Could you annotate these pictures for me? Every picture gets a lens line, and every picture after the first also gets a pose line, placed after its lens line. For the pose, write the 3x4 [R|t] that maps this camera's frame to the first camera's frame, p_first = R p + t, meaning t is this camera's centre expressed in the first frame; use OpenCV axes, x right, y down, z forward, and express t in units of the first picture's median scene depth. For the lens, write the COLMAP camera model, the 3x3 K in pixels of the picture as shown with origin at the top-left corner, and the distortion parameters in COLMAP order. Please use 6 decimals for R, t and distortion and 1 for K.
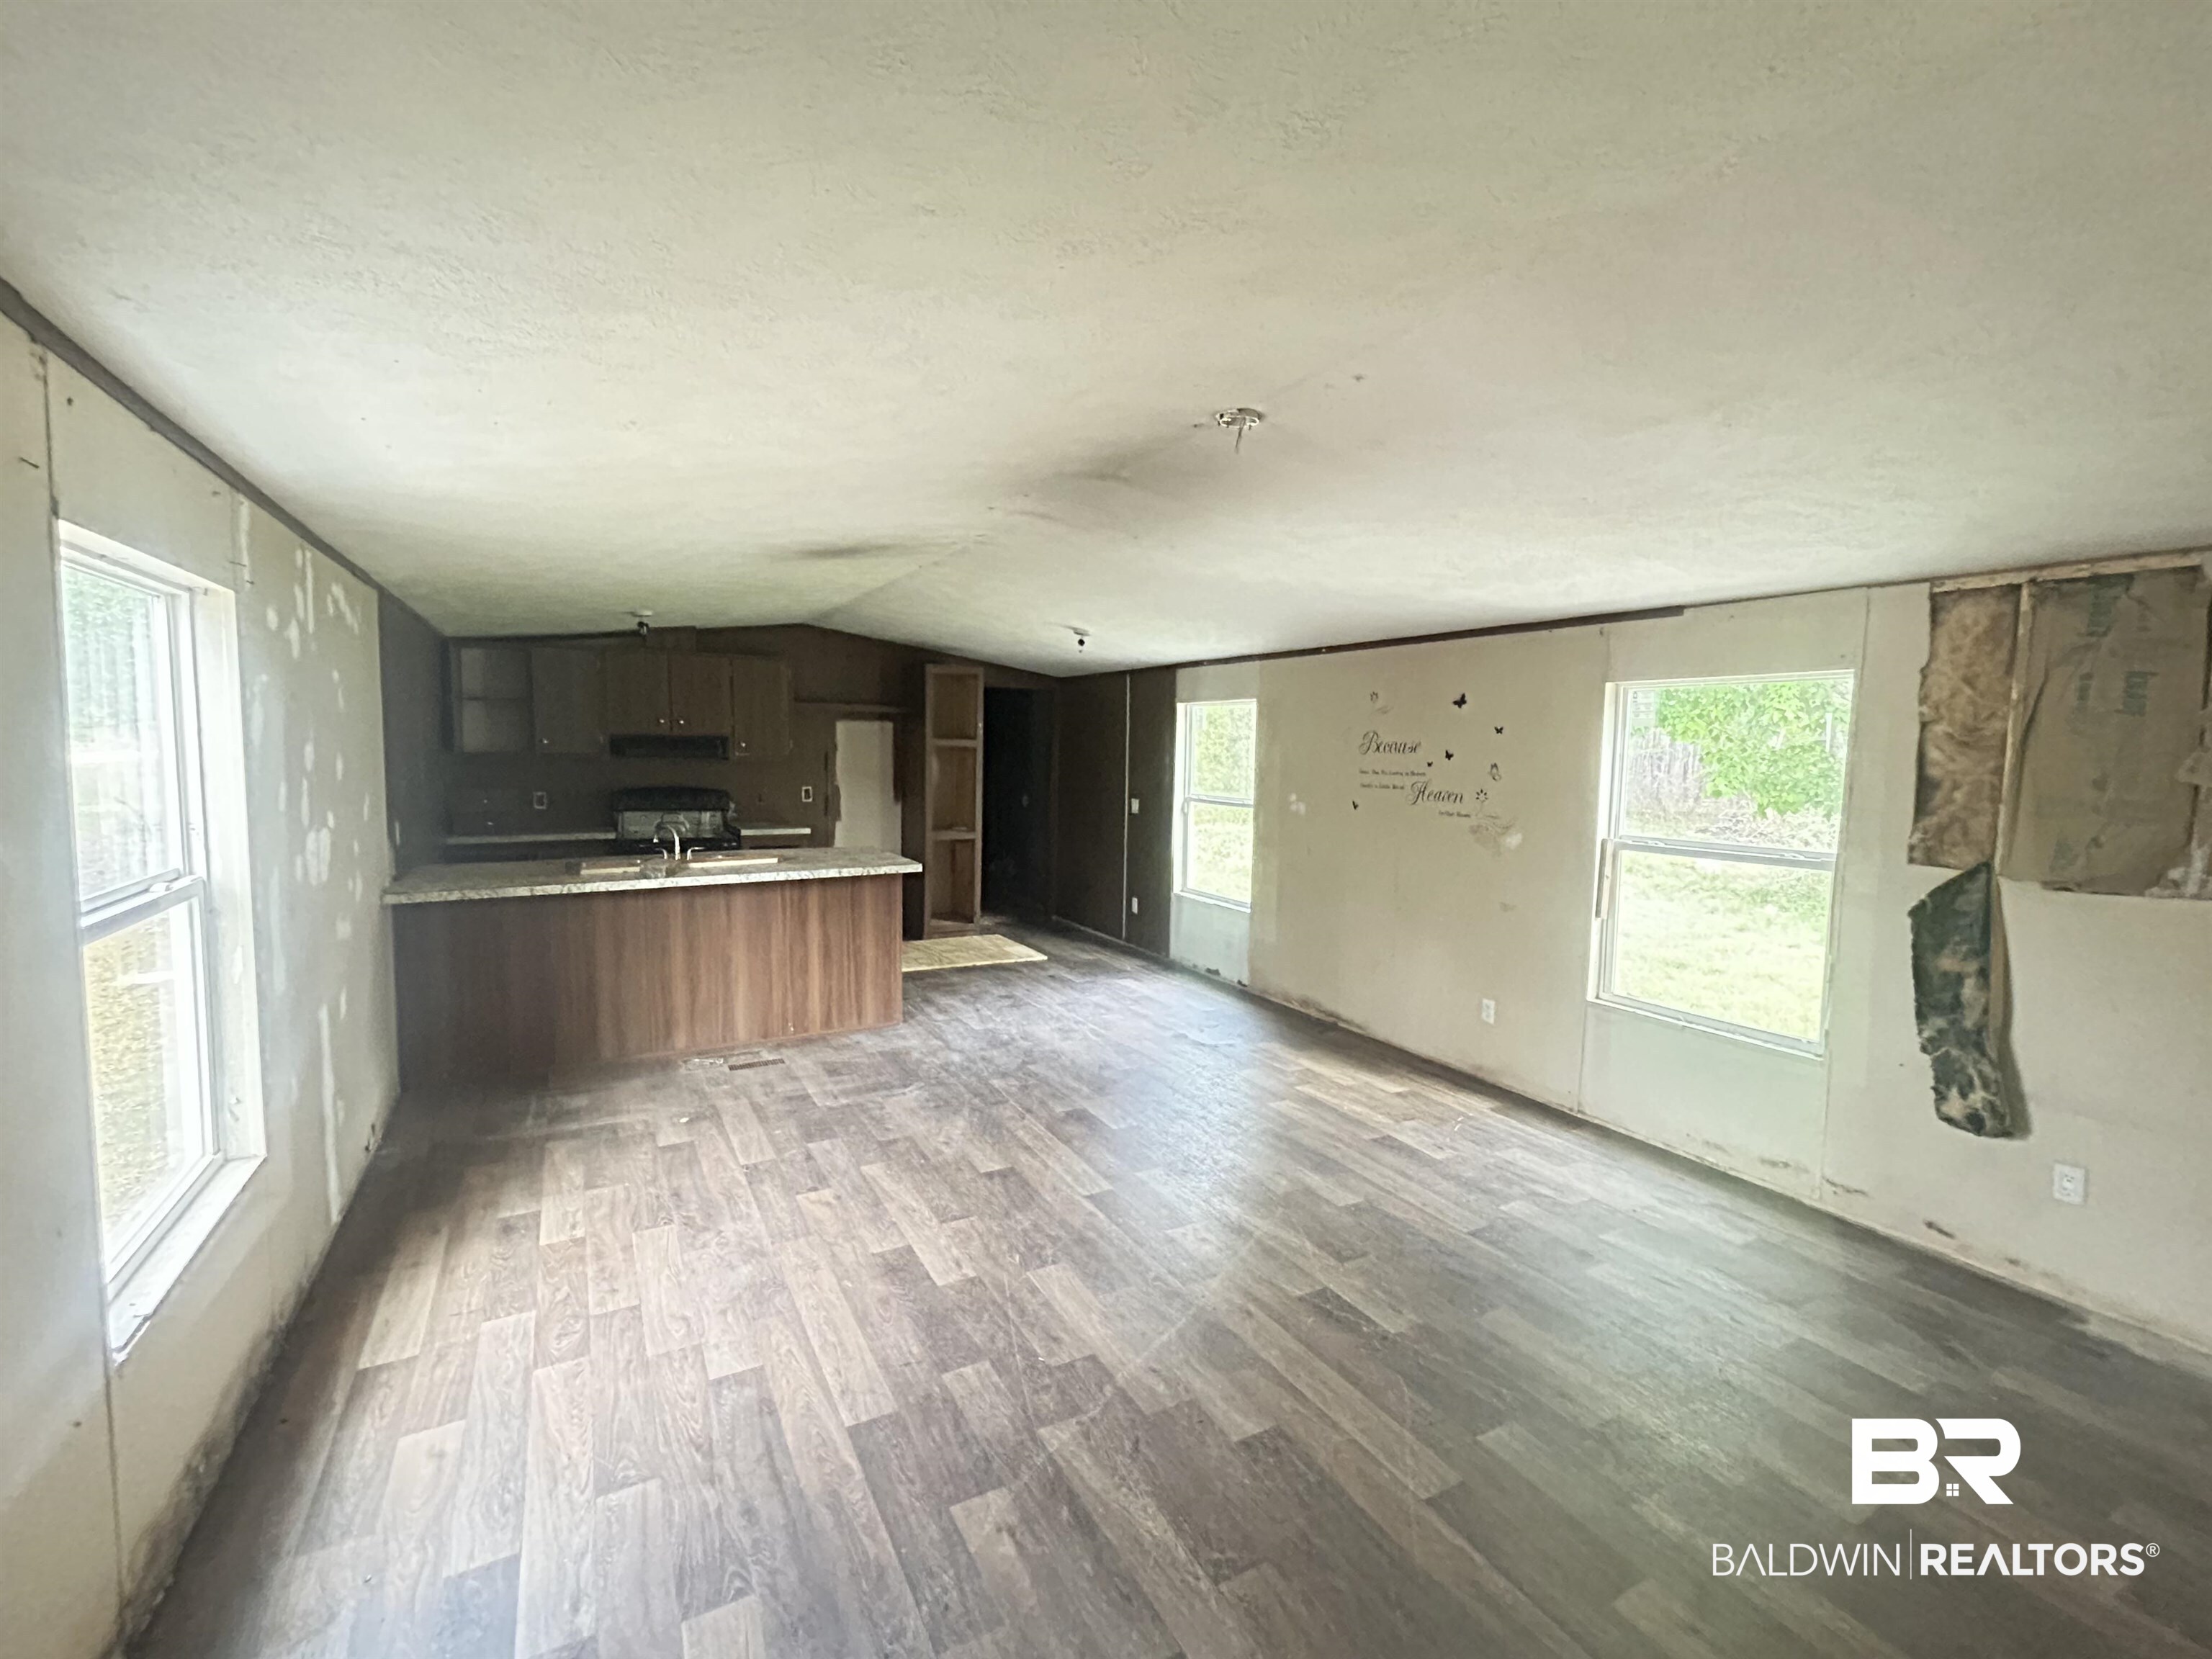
lens RADIAL K [[966.9, 0, 1106.4], [0, 966.9, 828.3], [0, 0, 1]] dist [0.001379, 0.000036]
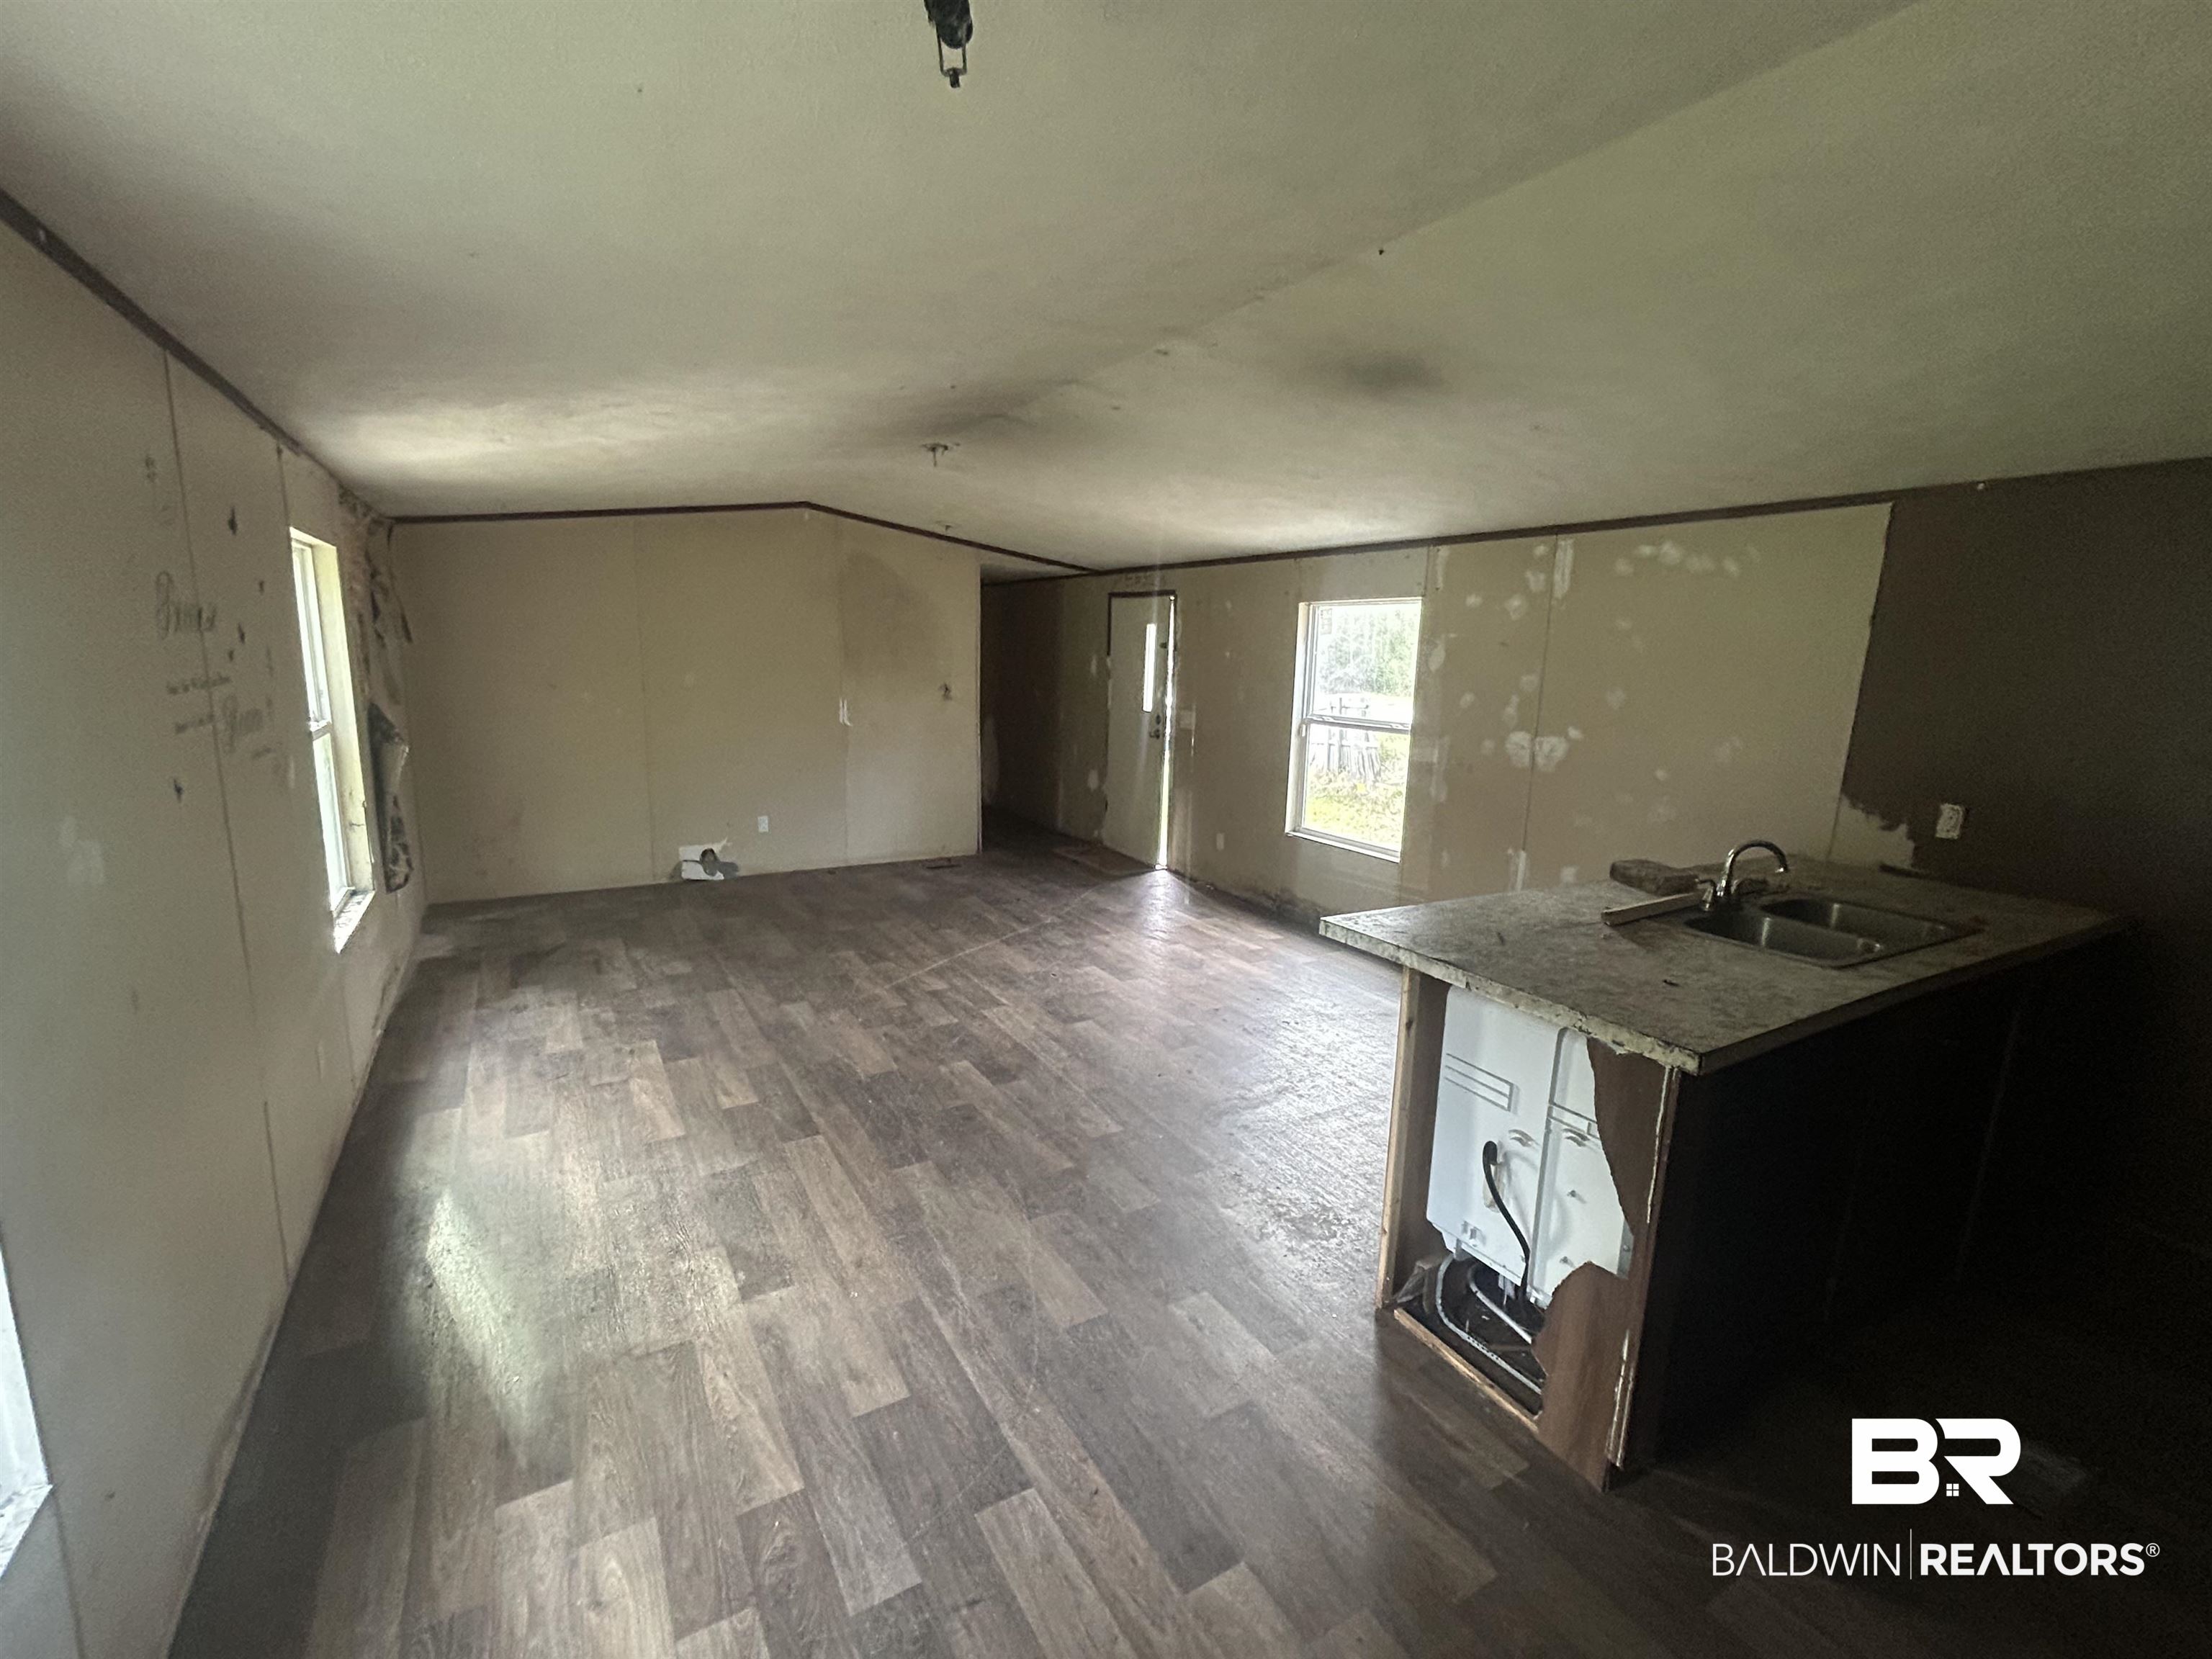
lens RADIAL K [[966.9, 0, 1108.6], [0, 966.9, 826.3], [0, 0, 1]] dist [0.001379, 0.000036]
pose [[-0.998171, -0.043537, -0.041948, -0.092158], [-0.053042, 0.963590, 0.262070, -0.184801], [0.029011, 0.263815, -0.964137, 2.091009]]
